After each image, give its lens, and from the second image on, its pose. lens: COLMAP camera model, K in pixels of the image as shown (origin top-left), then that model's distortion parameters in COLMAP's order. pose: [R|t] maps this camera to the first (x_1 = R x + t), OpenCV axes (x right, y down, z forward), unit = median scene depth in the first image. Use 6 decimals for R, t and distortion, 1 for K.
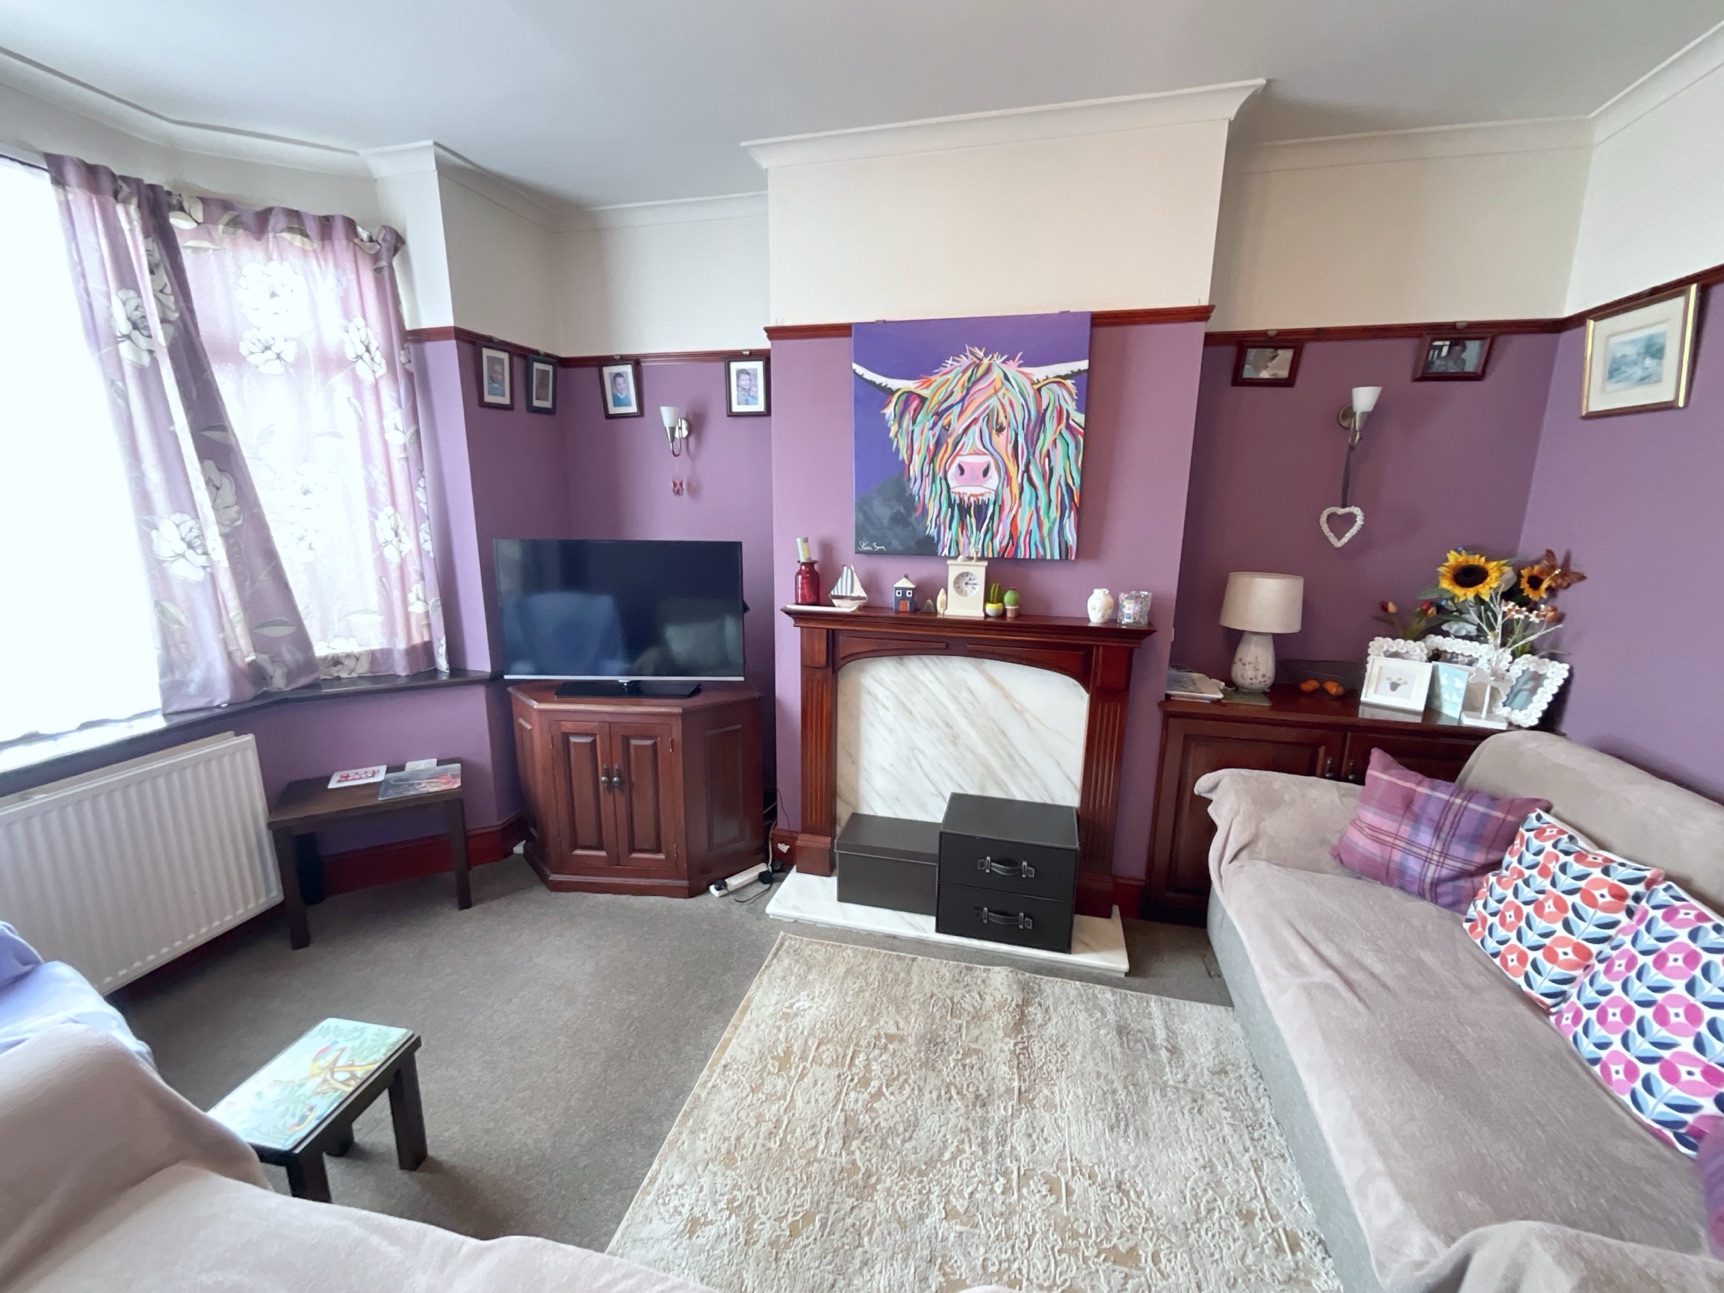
lens RADIAL K [[700.5, 0, 865.6], [0, 700.5, 646.5], [0, 0, 1]] dist [-0.002115, -0.000118]
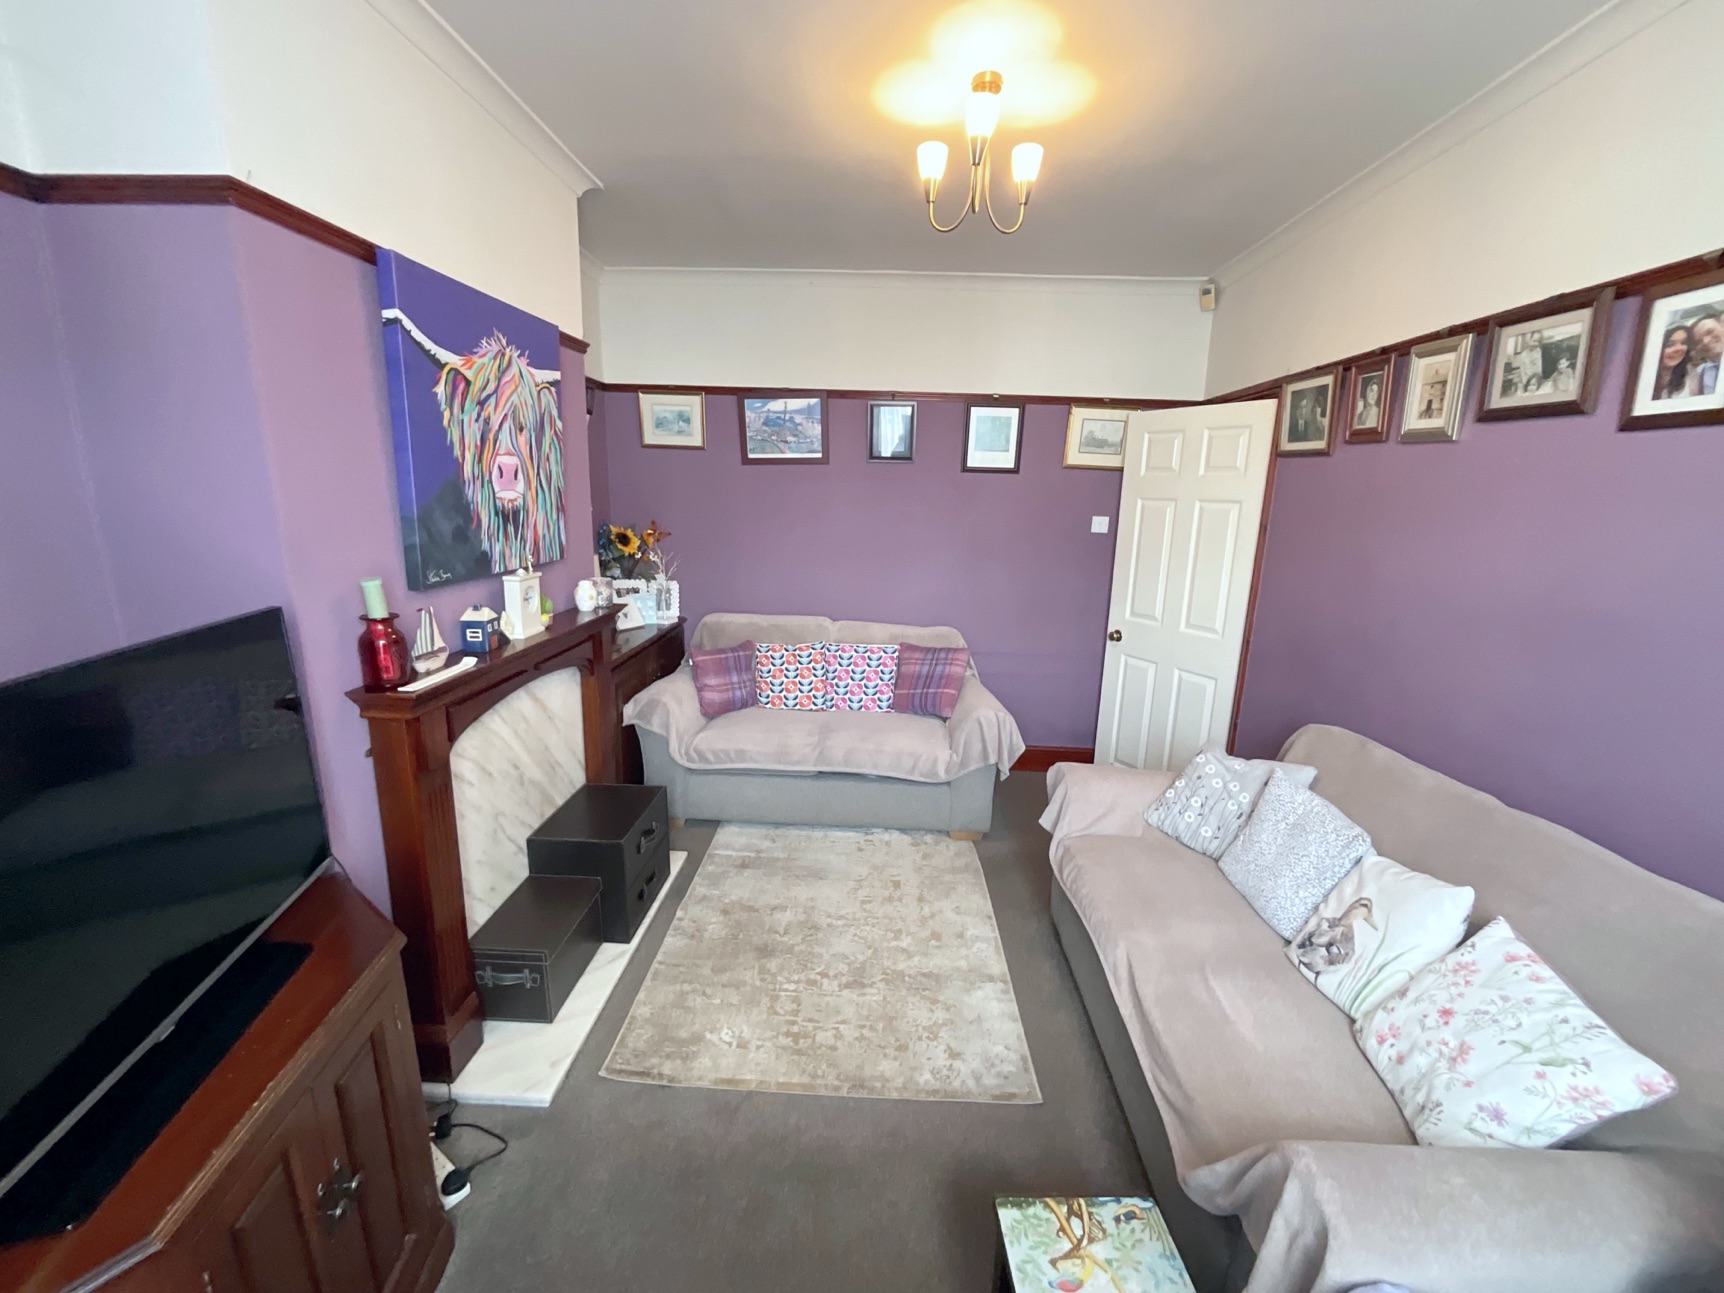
lens RADIAL K [[700.5, 0, 865.6], [0, 700.5, 646.5], [0, 0, 1]] dist [-0.002115, -0.000118]
pose [[-0.201452, -0.233062, 0.951367, -0.828622], [0.184172, 0.944943, 0.270487, -0.199494], [-0.962028, 0.229705, -0.147437, 0.745136]]
